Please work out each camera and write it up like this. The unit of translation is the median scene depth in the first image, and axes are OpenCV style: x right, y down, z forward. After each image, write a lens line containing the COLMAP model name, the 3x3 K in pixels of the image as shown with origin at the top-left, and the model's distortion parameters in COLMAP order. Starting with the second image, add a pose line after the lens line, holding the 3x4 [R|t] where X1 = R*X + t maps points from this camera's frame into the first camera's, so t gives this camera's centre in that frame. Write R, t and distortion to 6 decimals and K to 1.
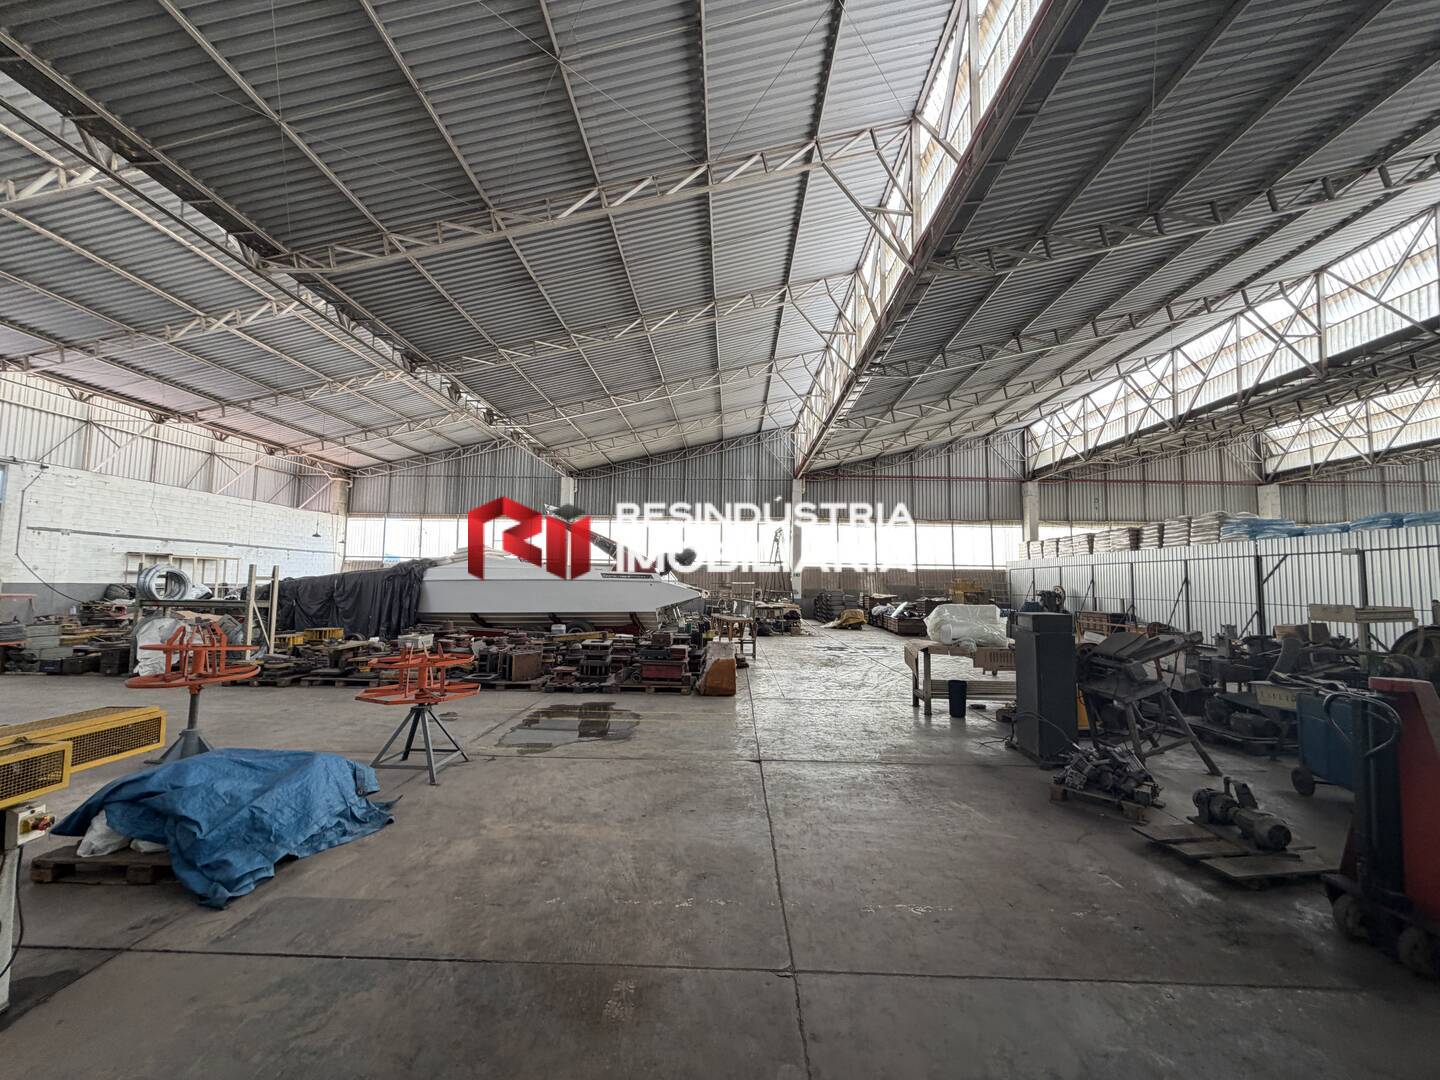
lens RADIAL K [[582.5, 0, 715.9], [0, 582.5, 531.3], [0, 0, 1]] dist [0.001292, -0.000021]
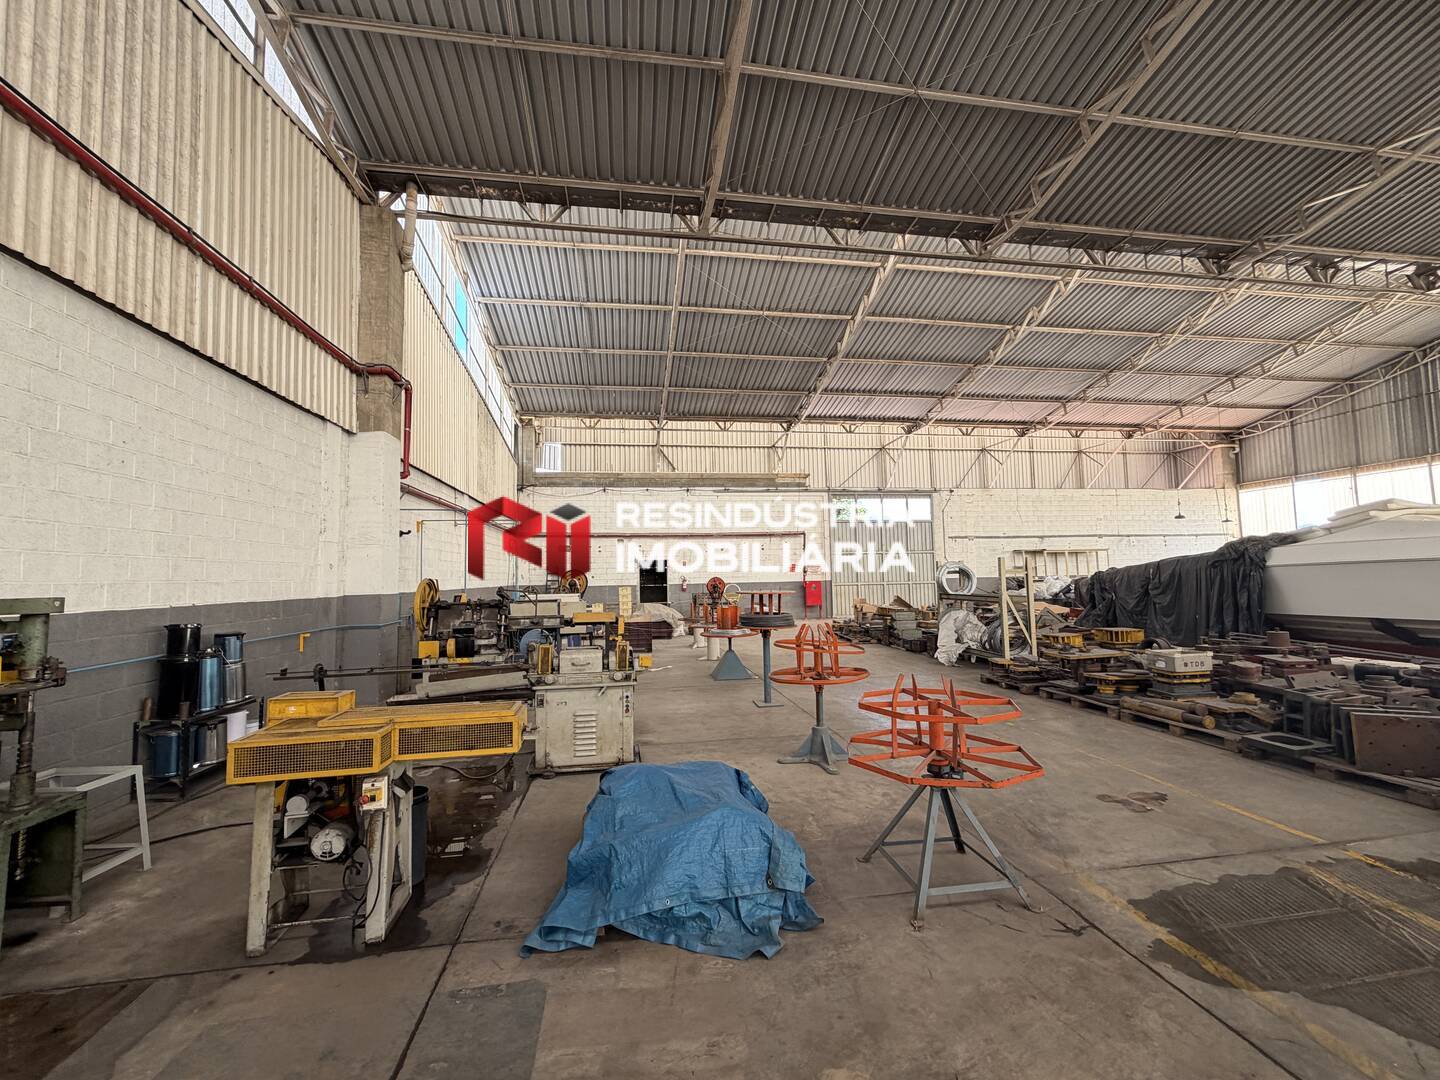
lens RADIAL K [[572.8, 0, 720.0], [0, 572.8, 540.0], [0, 0, 1]] dist [0.004139, 0.000115]
pose [[0.185797, -0.081300, -0.979219, 0.021882], [0.114599, 0.991563, -0.060581, 0.018419], [0.975882, -0.100961, 0.193547, 0.211442]]
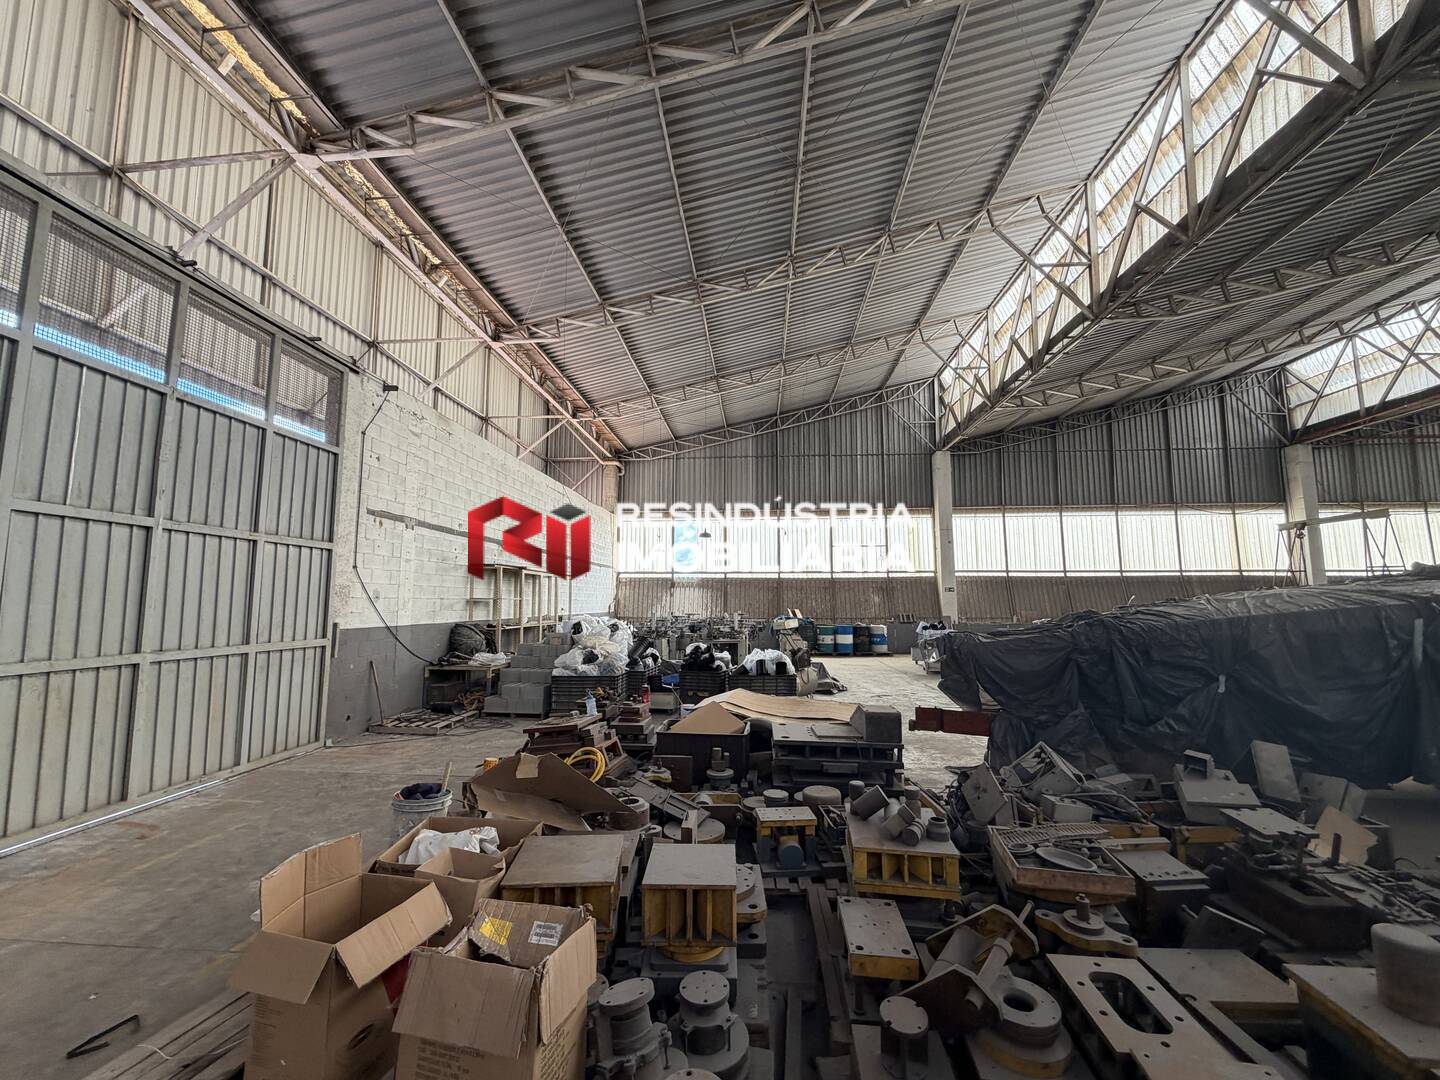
lens RADIAL K [[572.8, 0, 720.0], [0, 572.8, 540.0], [0, 0, 1]] dist [0.004139, 0.000115]
pose [[0.998528, -0.054174, 0.002656, -0.840778], [0.054223, 0.998233, -0.024316, 0.042068], [-0.001334, 0.024424, 0.999701, 0.496530]]
